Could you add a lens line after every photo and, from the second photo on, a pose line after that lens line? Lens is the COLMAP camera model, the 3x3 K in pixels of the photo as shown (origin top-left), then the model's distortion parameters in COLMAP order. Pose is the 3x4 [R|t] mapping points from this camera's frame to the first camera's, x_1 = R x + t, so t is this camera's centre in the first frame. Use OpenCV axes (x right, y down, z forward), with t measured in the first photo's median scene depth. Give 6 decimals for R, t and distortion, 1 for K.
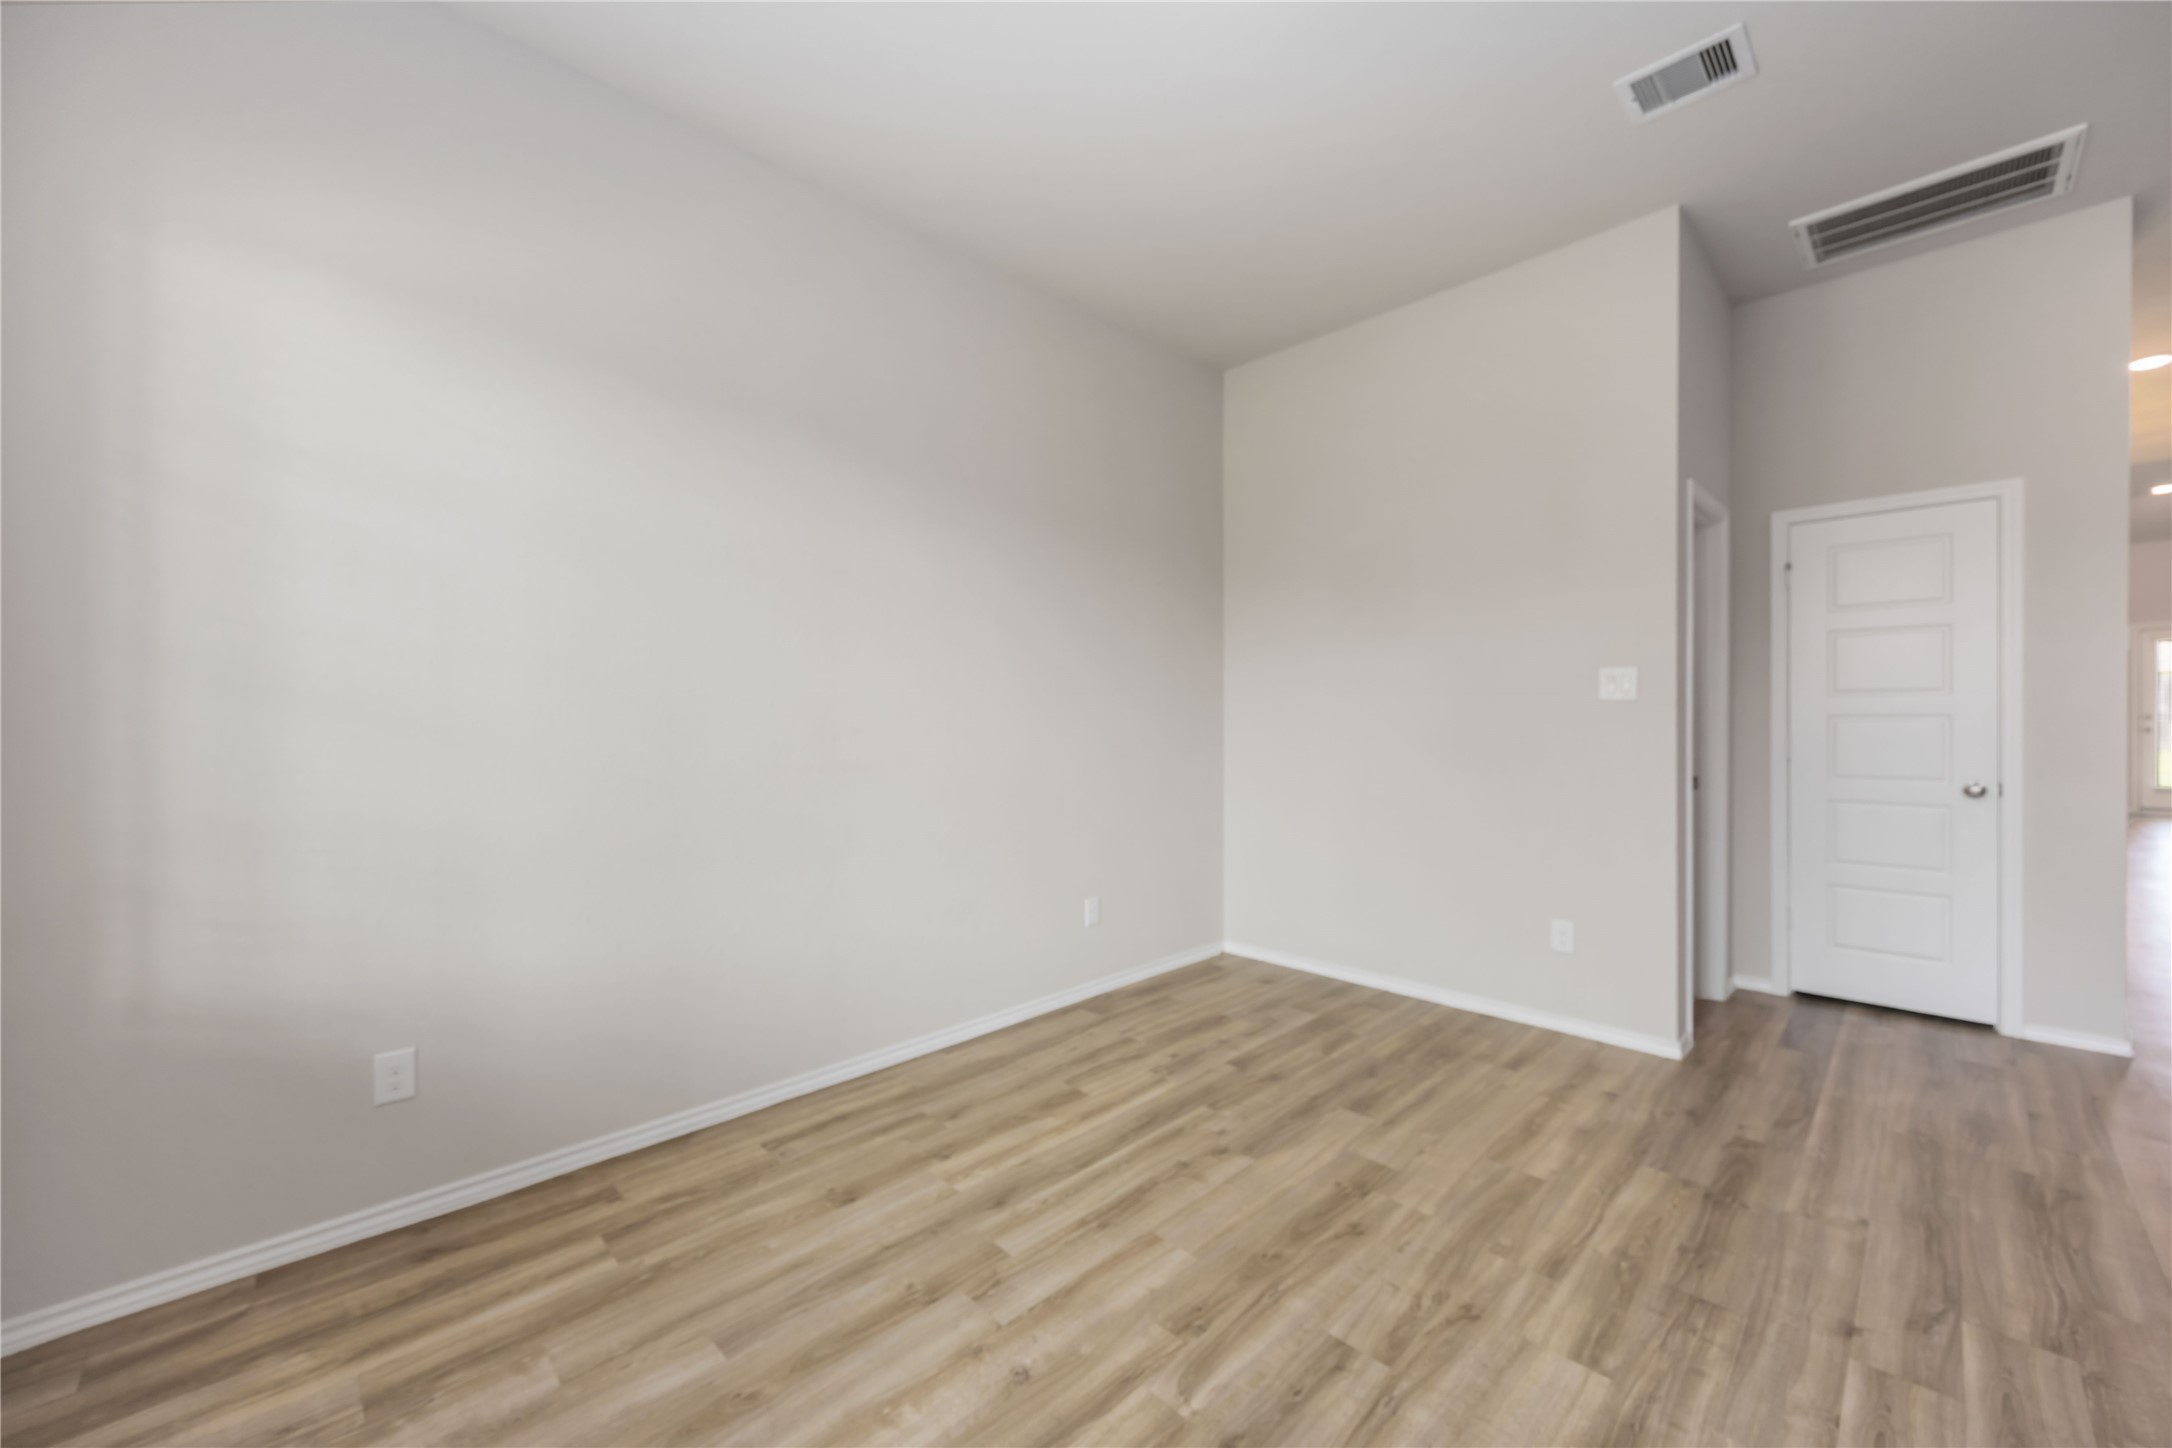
lens RADIAL K [[840.6, 0, 1091.3], [0, 840.6, 719.3], [0, 0, 1]] dist [0.000816, -0.000599]
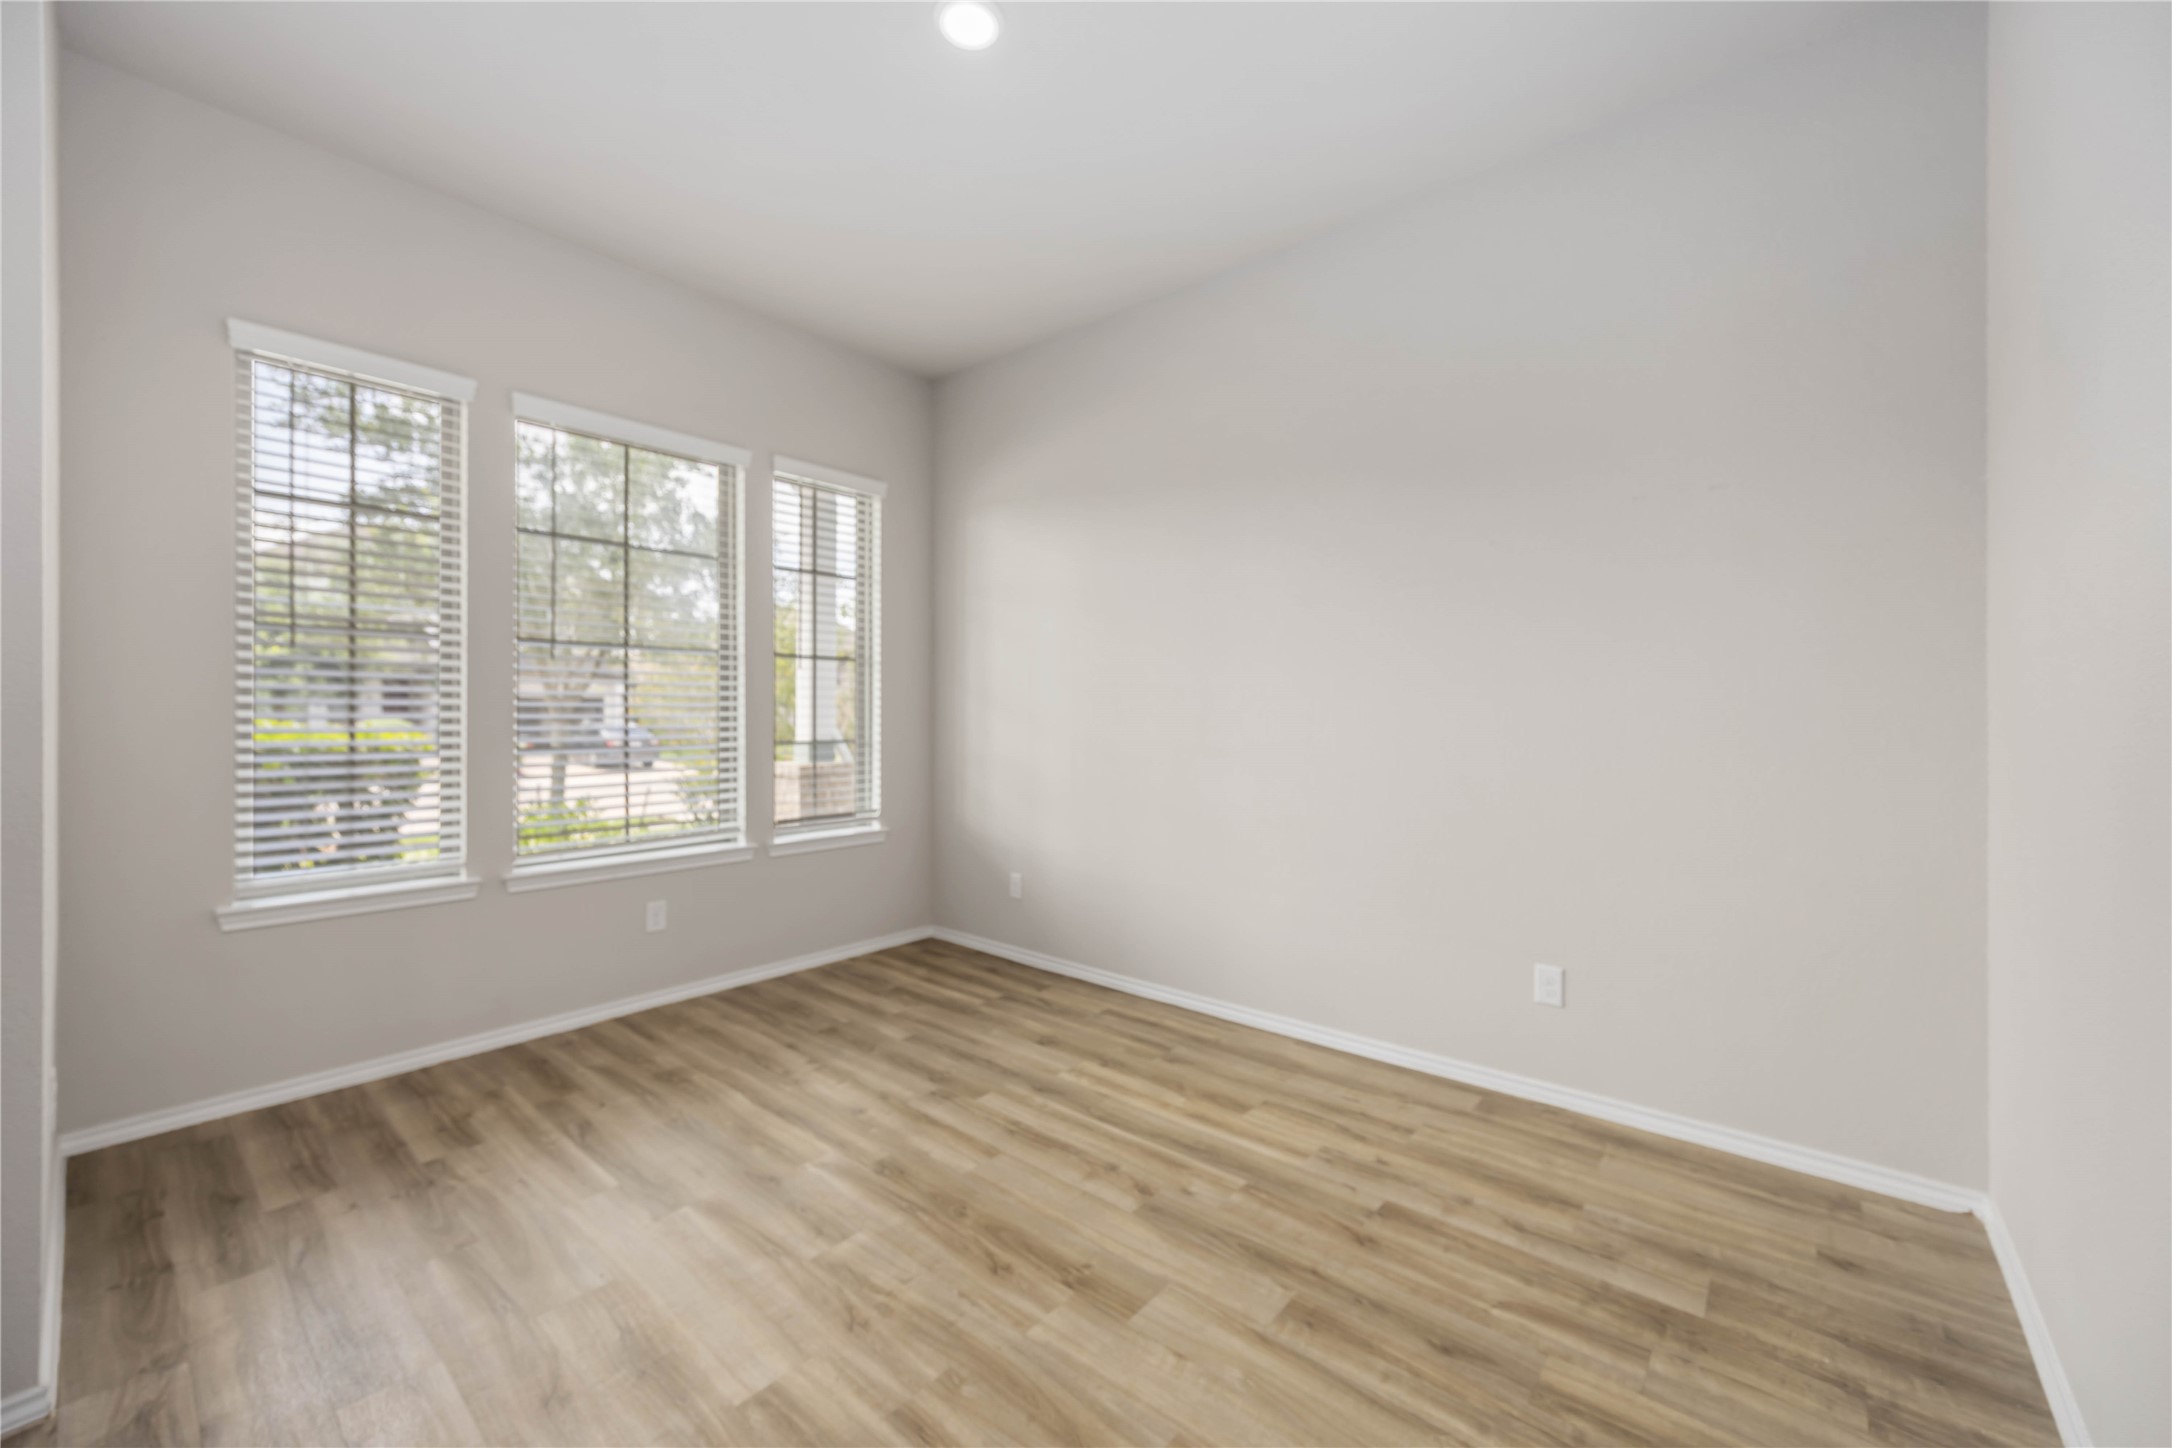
lens RADIAL K [[840.6, 0, 1087.4], [0, 840.6, 717.1], [0, 0, 1]] dist [0.000816, -0.000599]
pose [[0.084272, 0.008350, -0.996408, 1.050112], [-0.002008, 0.999964, 0.008210, -0.001662], [0.996441, 0.001309, 0.084286, 0.866896]]
